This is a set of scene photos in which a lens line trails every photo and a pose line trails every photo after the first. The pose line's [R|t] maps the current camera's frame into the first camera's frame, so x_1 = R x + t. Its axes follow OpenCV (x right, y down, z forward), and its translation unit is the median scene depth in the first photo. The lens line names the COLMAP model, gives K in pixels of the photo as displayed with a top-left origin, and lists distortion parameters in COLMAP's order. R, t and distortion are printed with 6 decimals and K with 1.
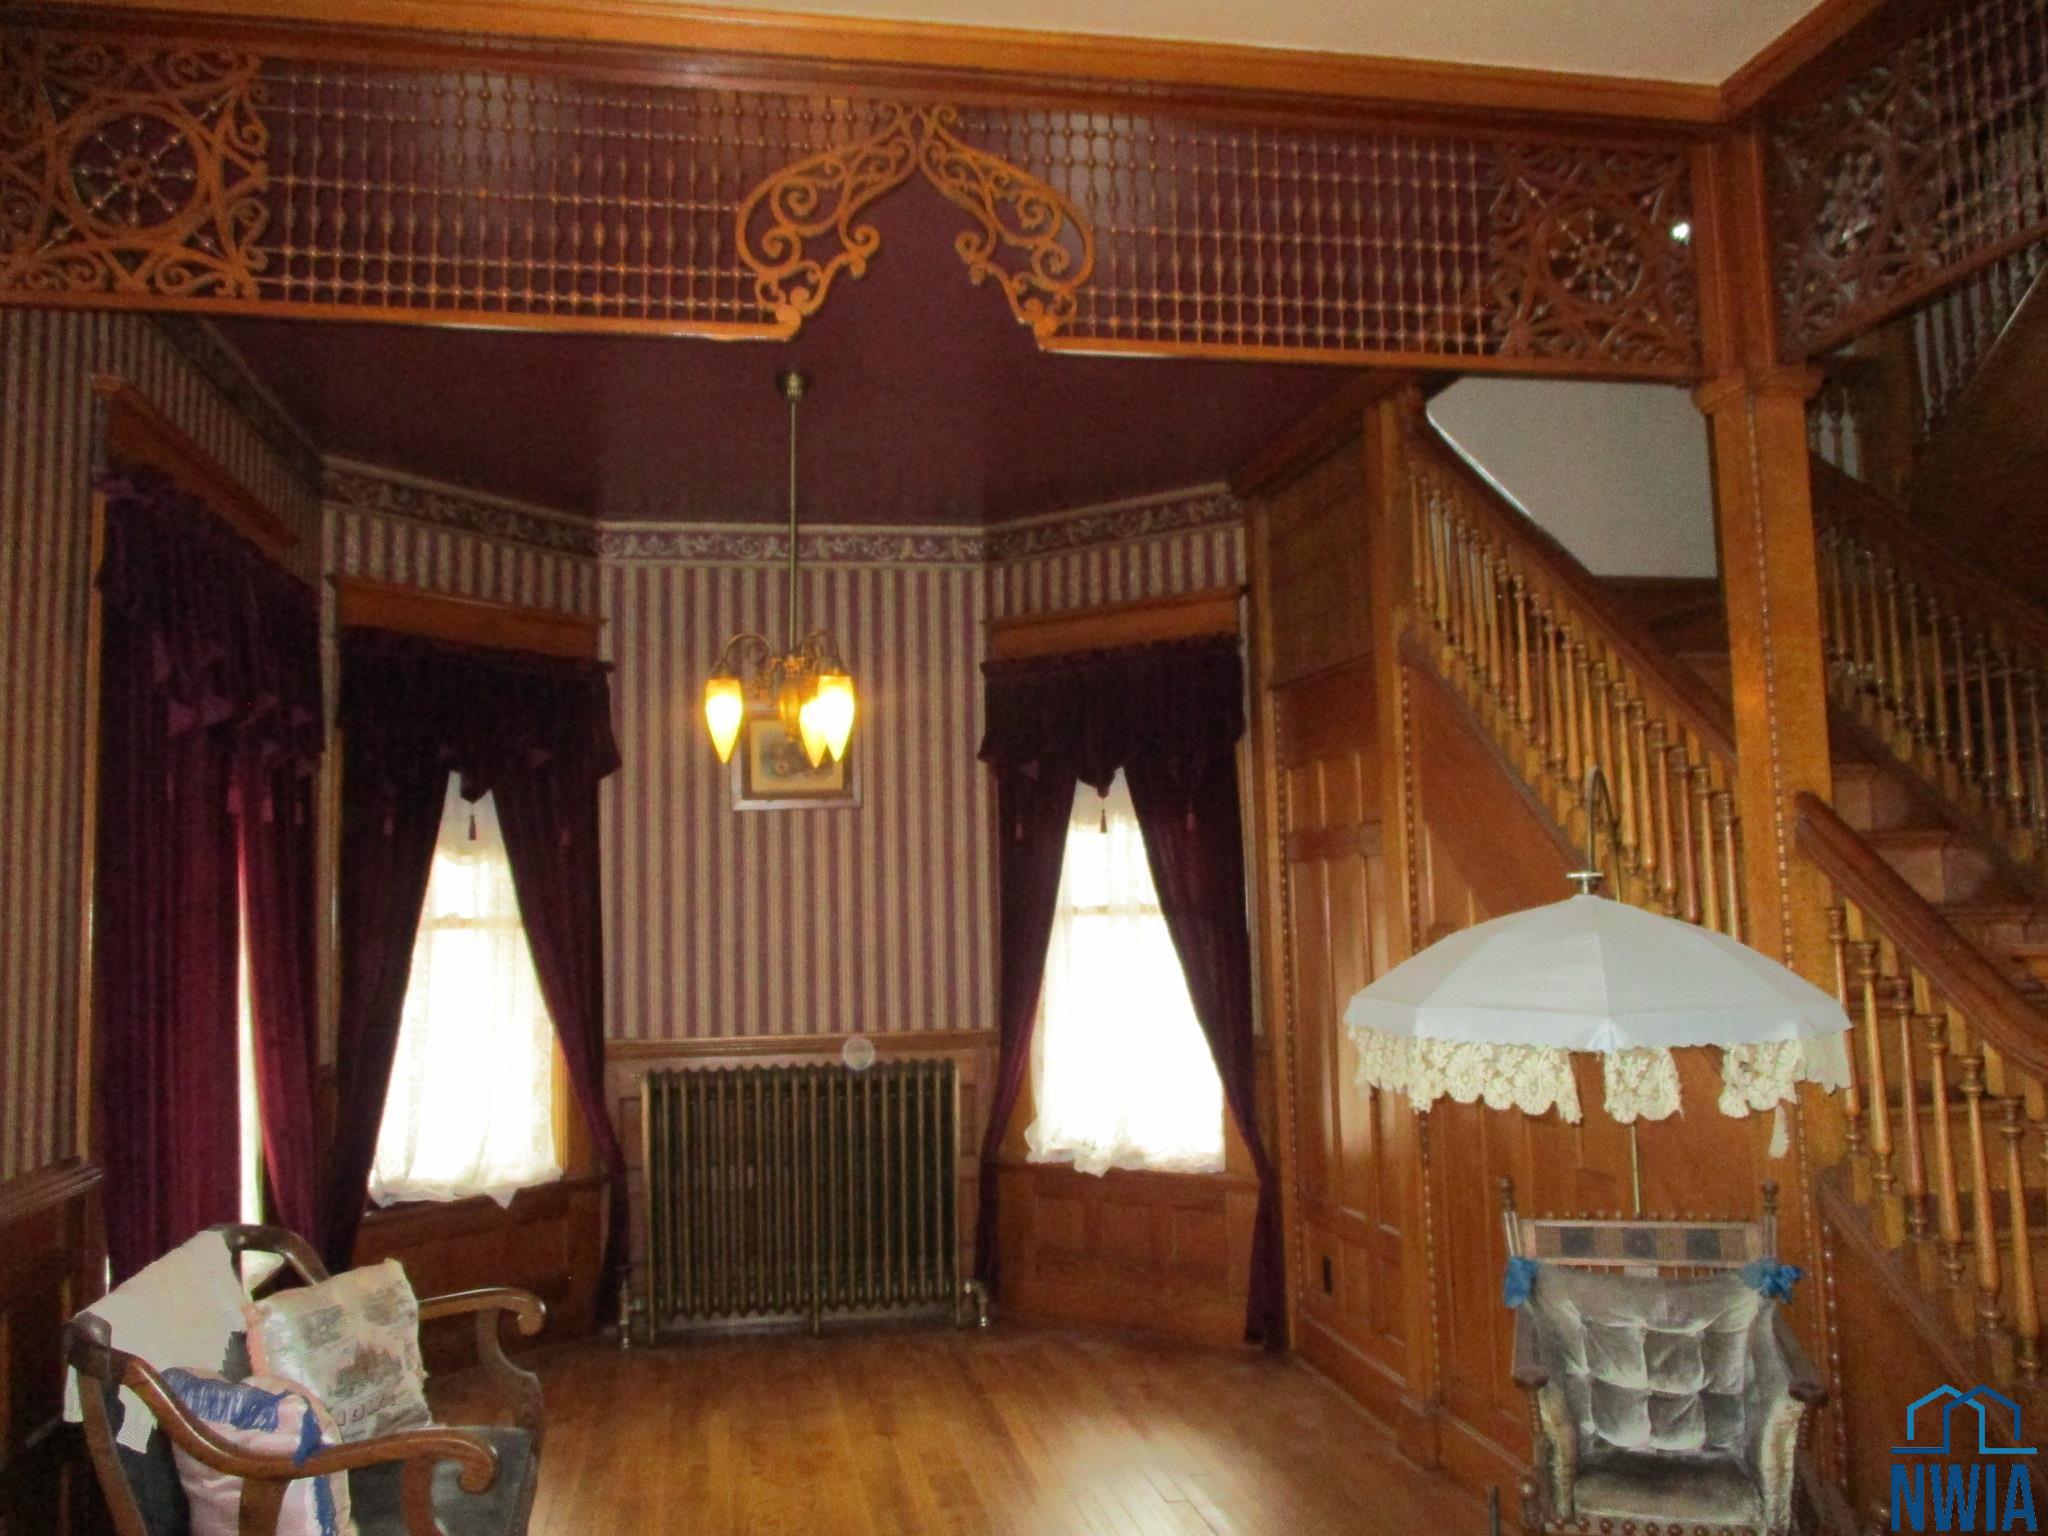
lens RADIAL K [[1705.5, 0, 1024.9], [0, 1705.5, 761.0], [0, 0, 1]] dist [-0.003119, -0.005797]
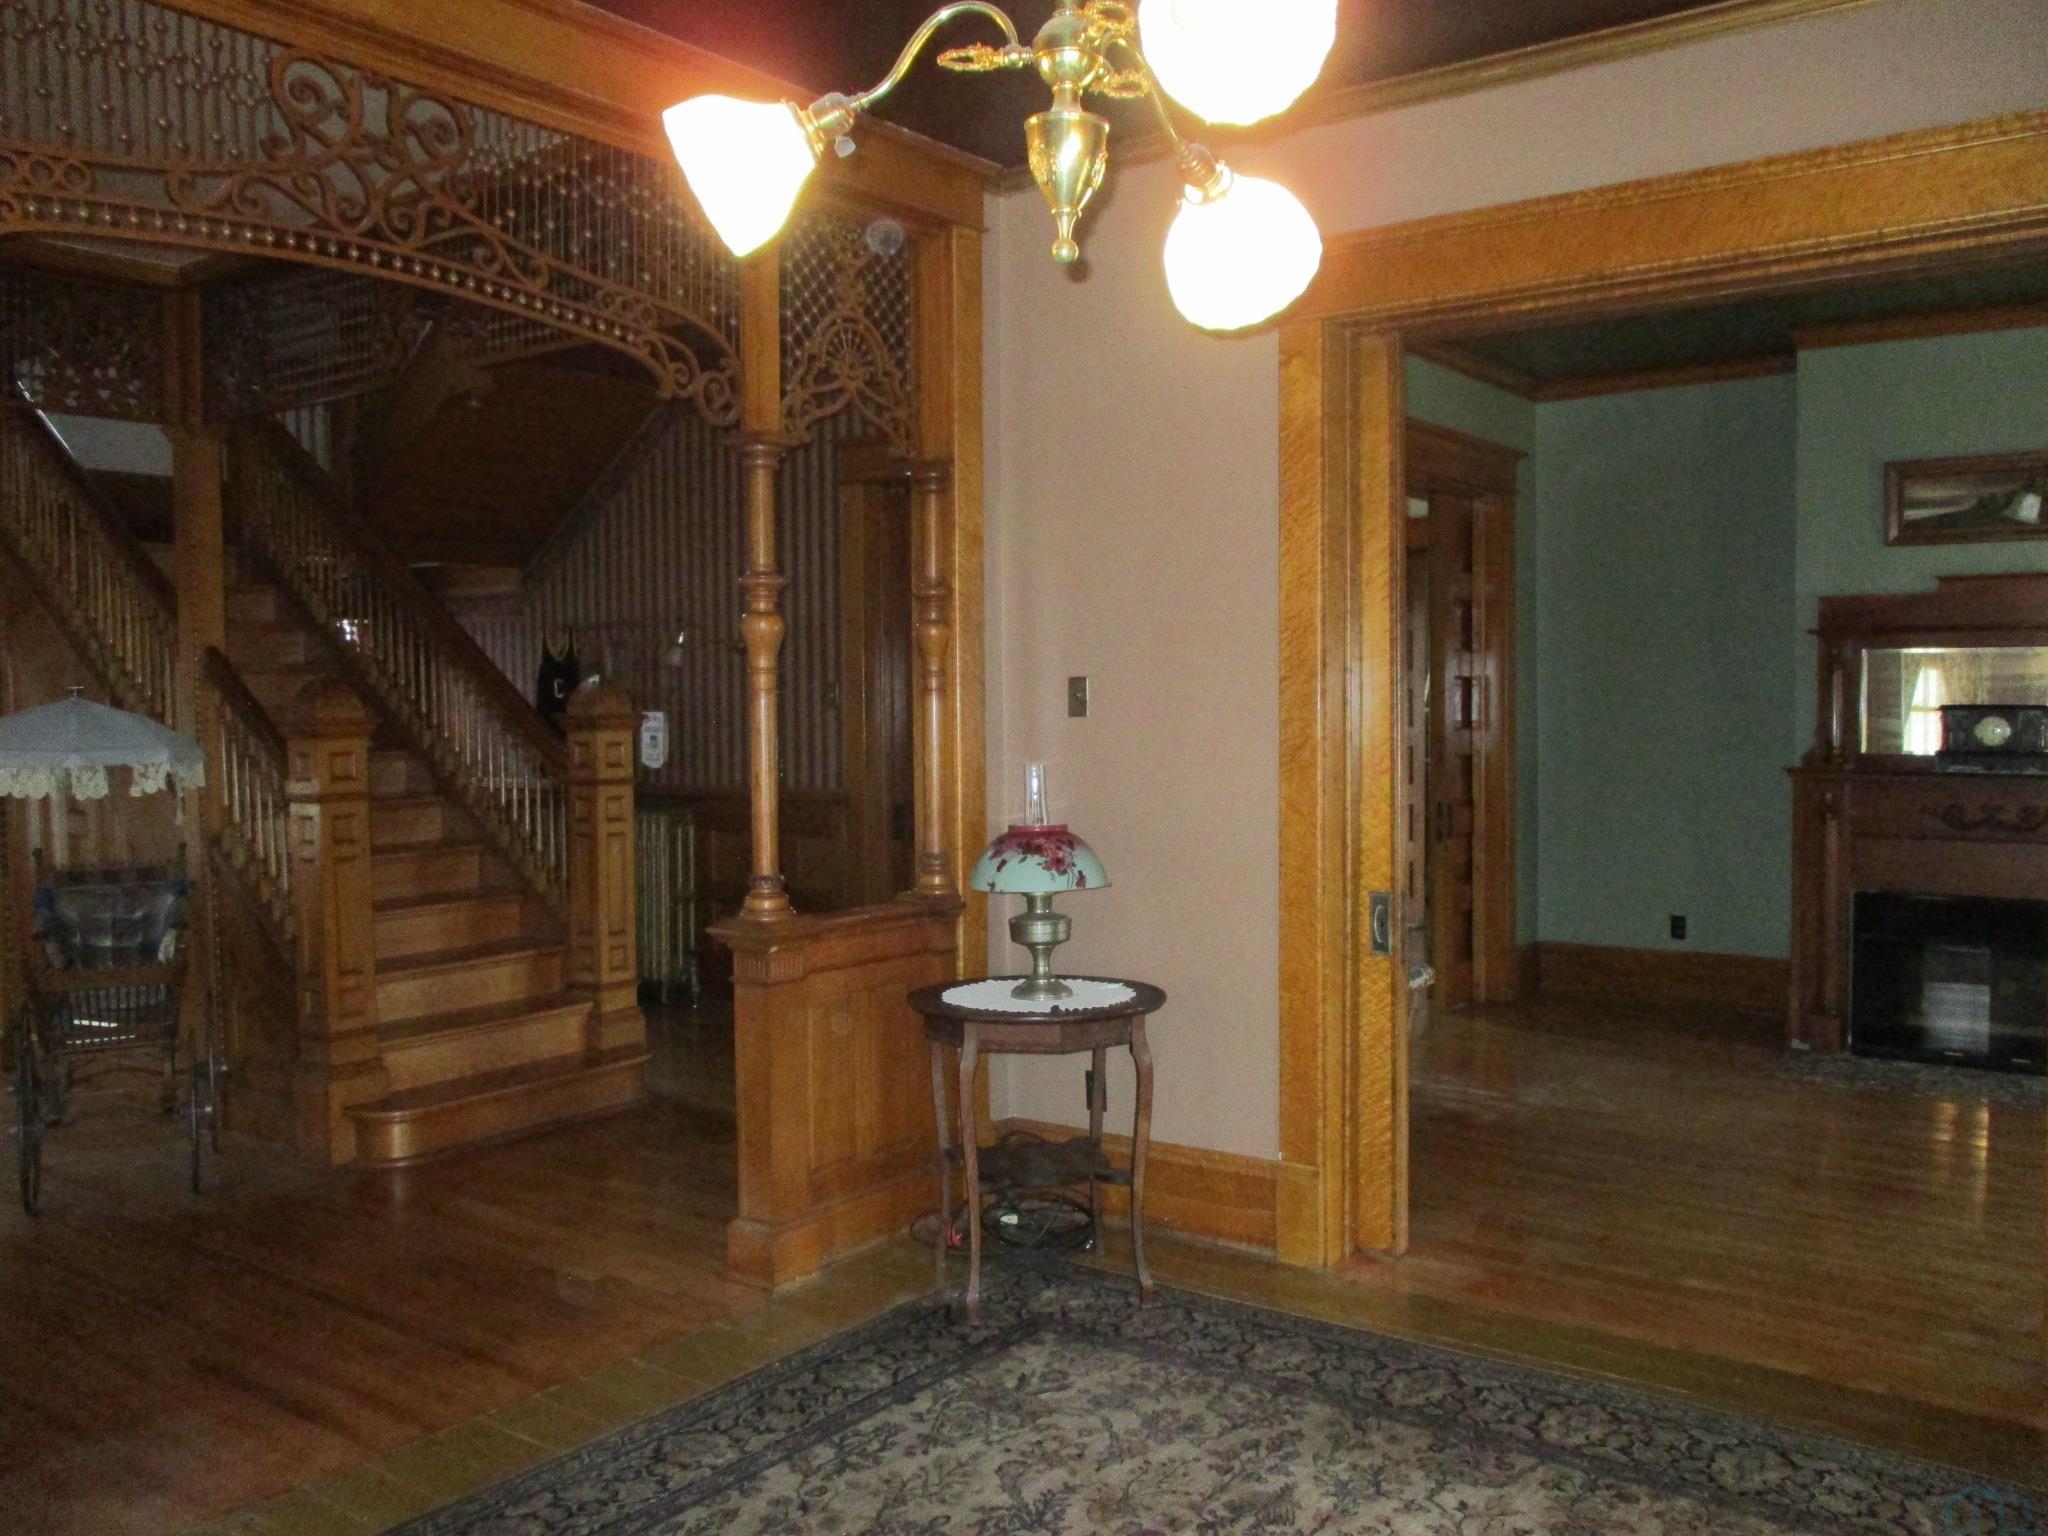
lens RADIAL K [[1705.5, 0, 1030.6], [0, 1705.5, 749.9], [0, 0, 1]] dist [-0.003119, -0.005797]
pose [[0.740693, -0.008359, 0.671792, -0.173084], [-0.058814, 0.995277, 0.077231, -0.075764], [-0.669265, -0.096715, 0.736703, -1.164409]]
